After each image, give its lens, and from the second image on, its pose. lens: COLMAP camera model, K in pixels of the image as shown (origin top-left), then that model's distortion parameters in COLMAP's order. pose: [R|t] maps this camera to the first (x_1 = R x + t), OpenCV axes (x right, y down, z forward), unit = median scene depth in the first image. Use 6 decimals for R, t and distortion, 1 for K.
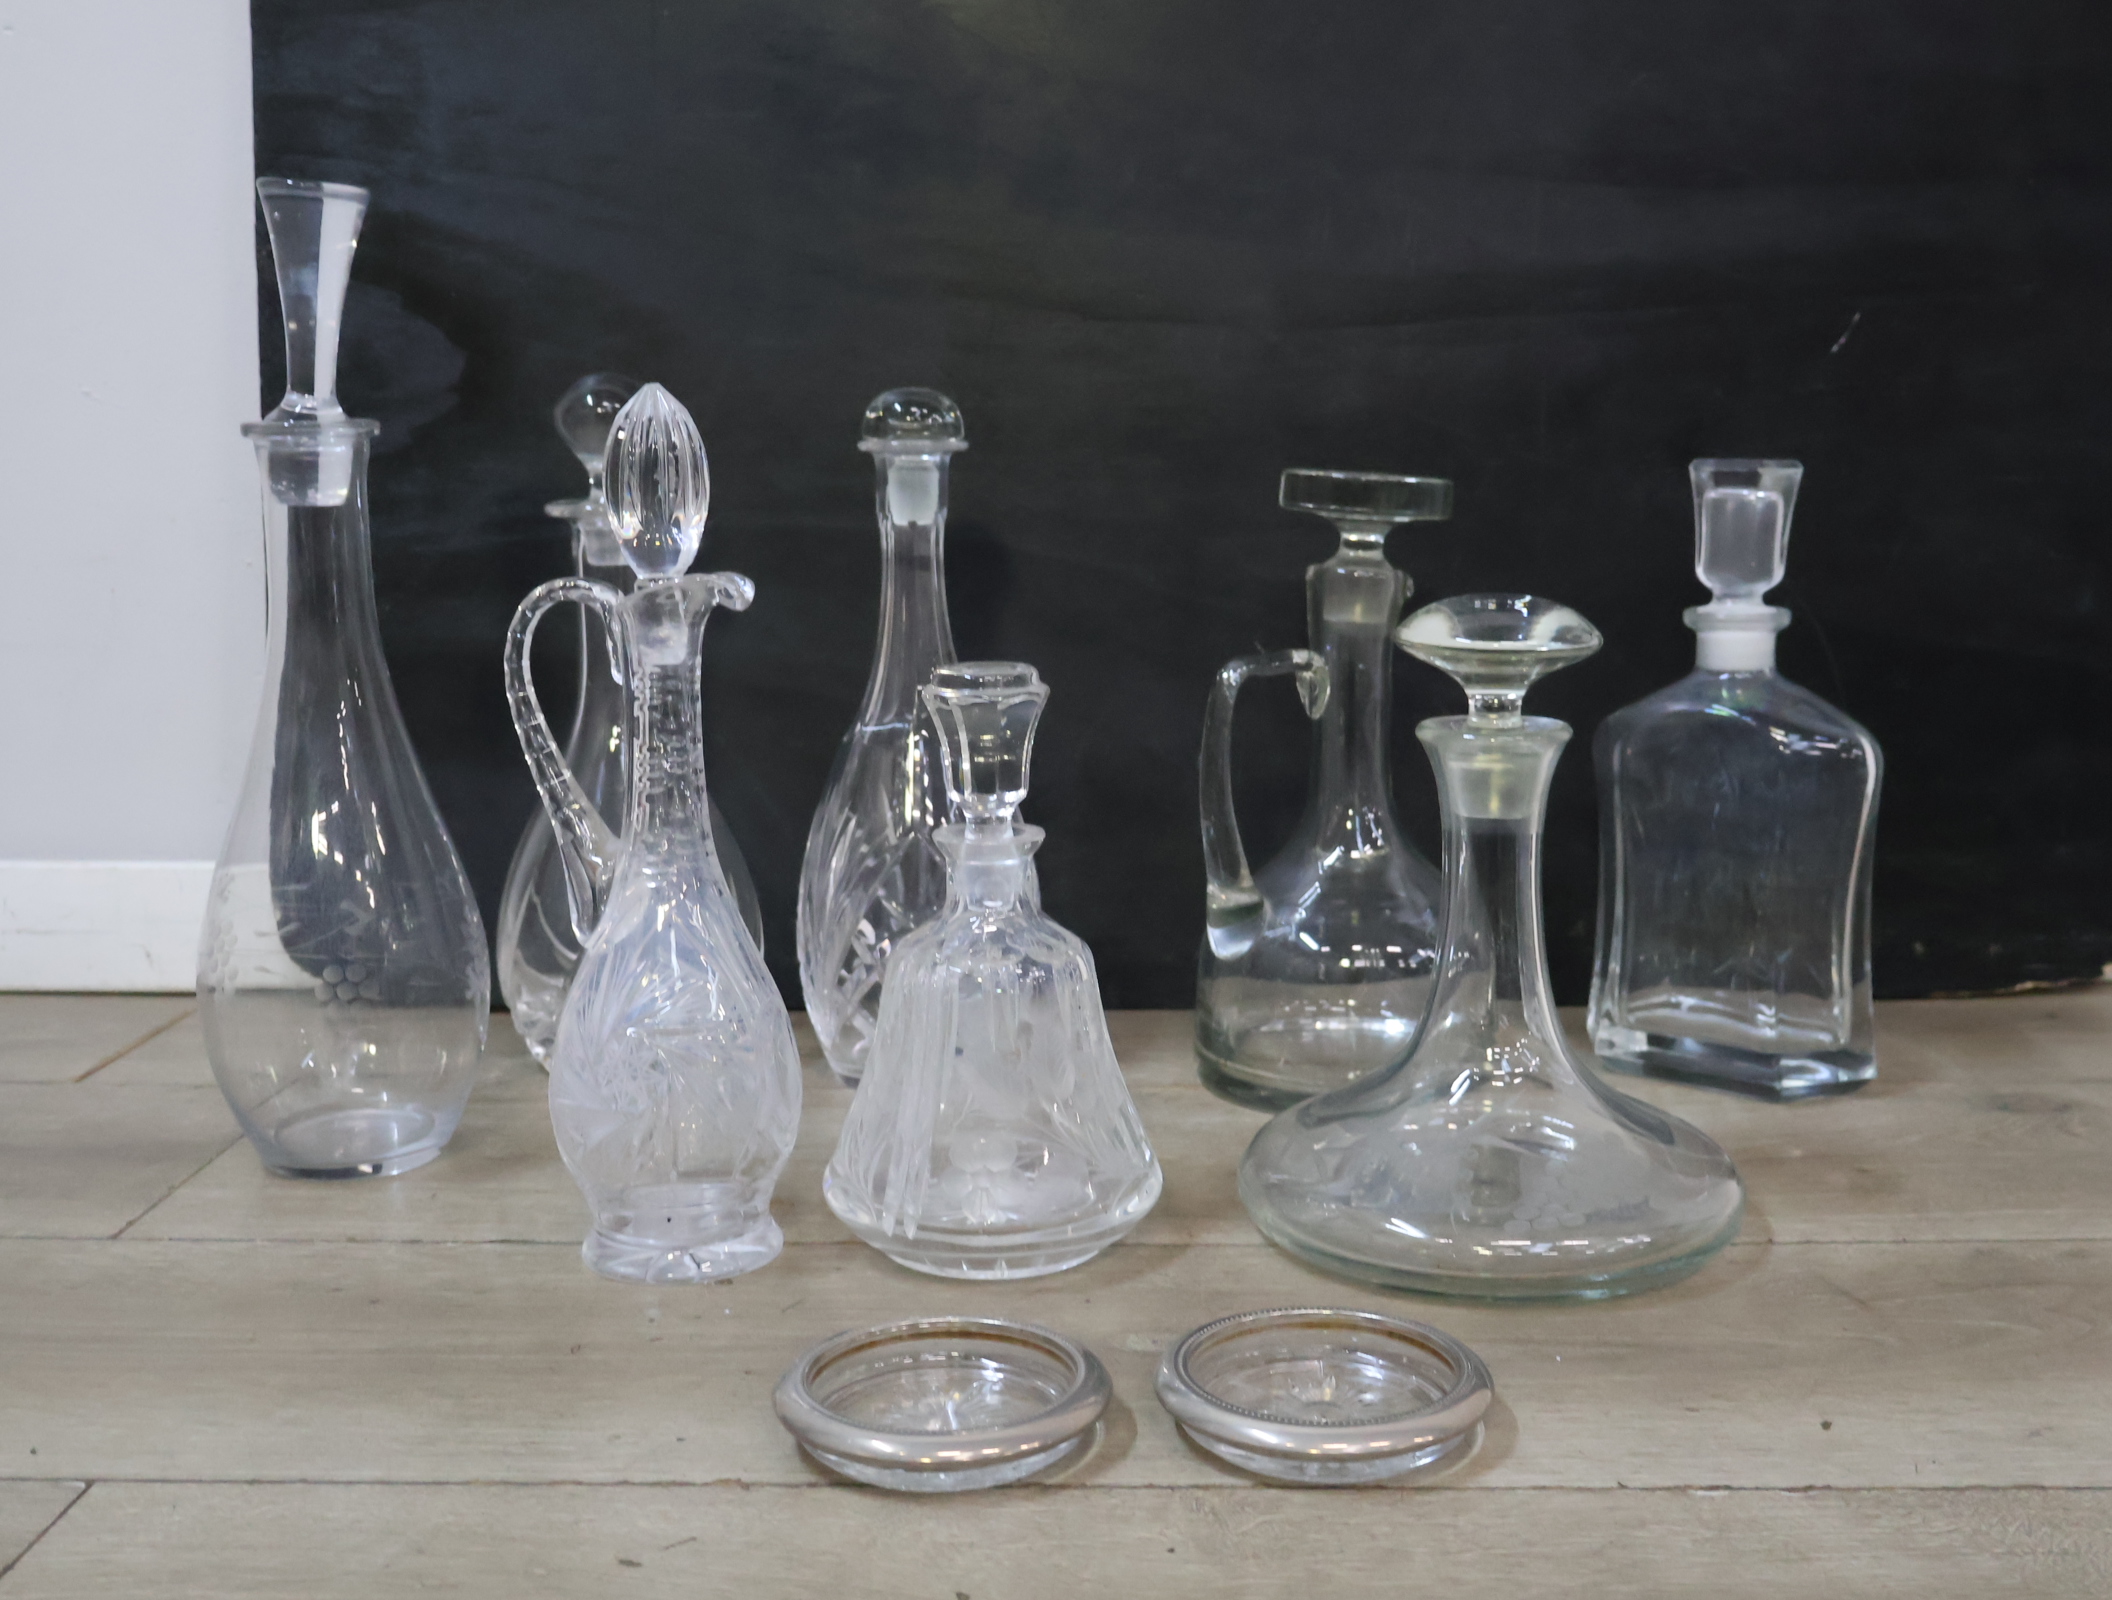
lens RADIAL K [[2339.3, 0, 1043.7], [0, 2339.3, 783.8], [0, 0, 1]] dist [0.006425, 0.000000]
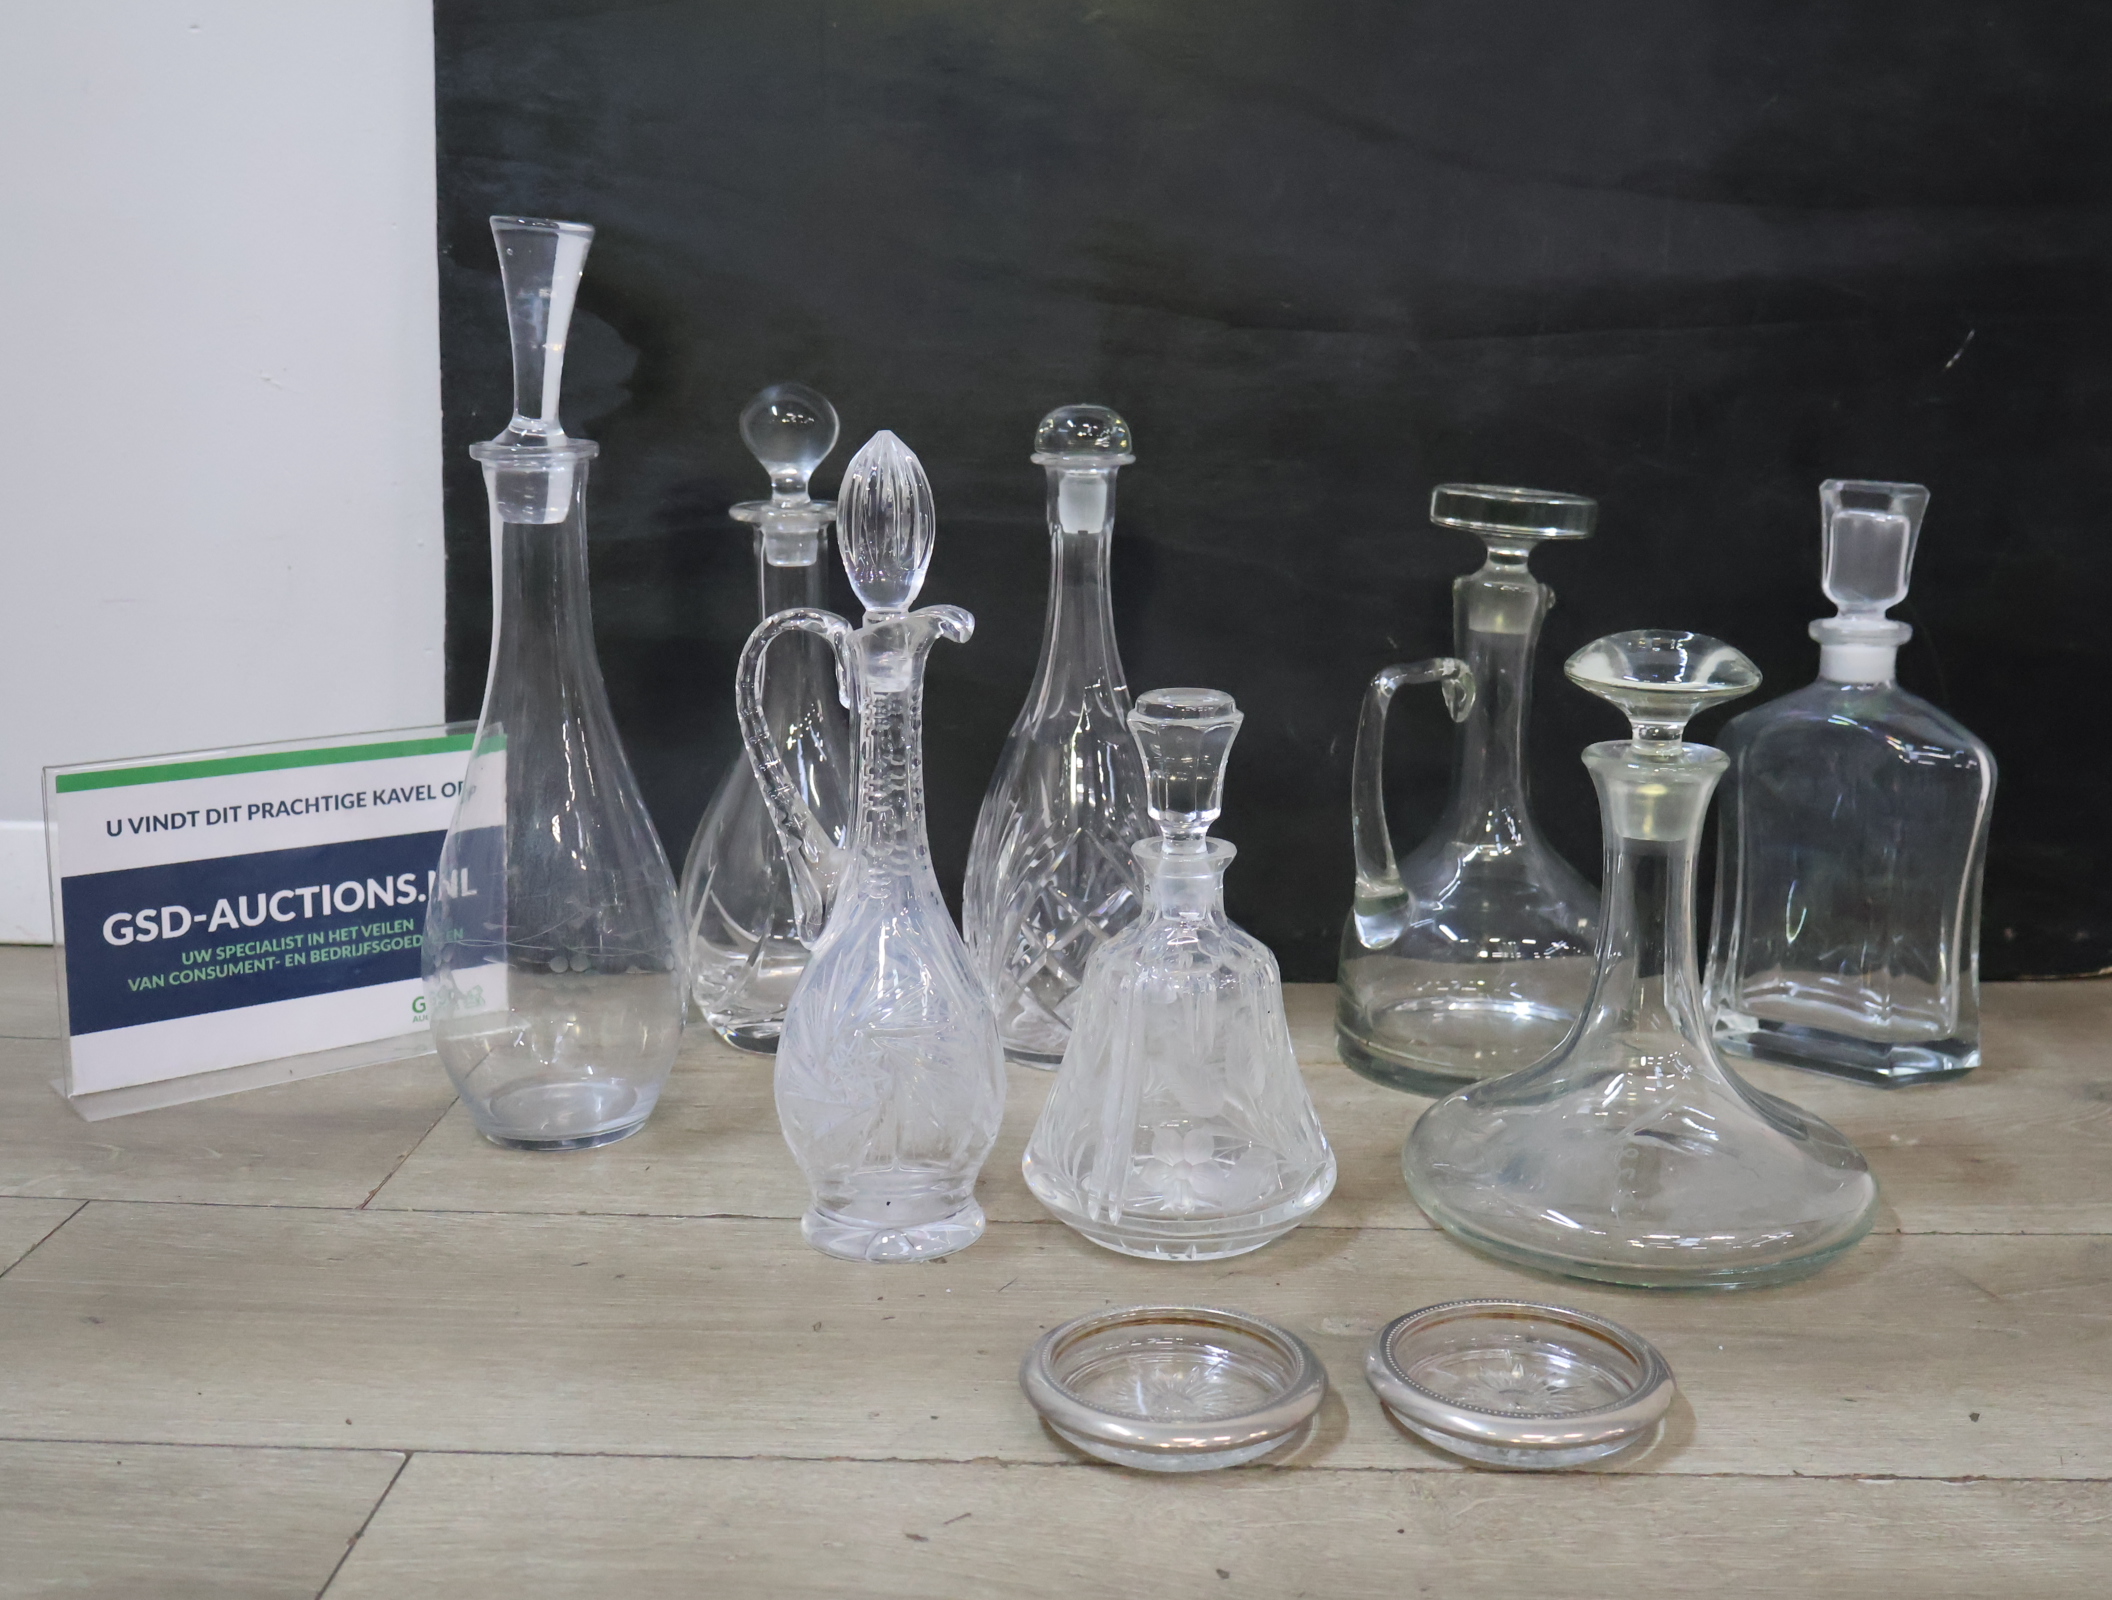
lens RADIAL K [[2339.3, 0, 1047.0], [0, 2339.3, 772.7], [0, 0, 1]] dist [0.006425, 0.000000]
pose [[0.999926, 0.011749, 0.003112, -0.091085], [-0.011871, 0.999021, 0.042610, -0.059076], [-0.002608, -0.042644, 0.999087, -0.073630]]
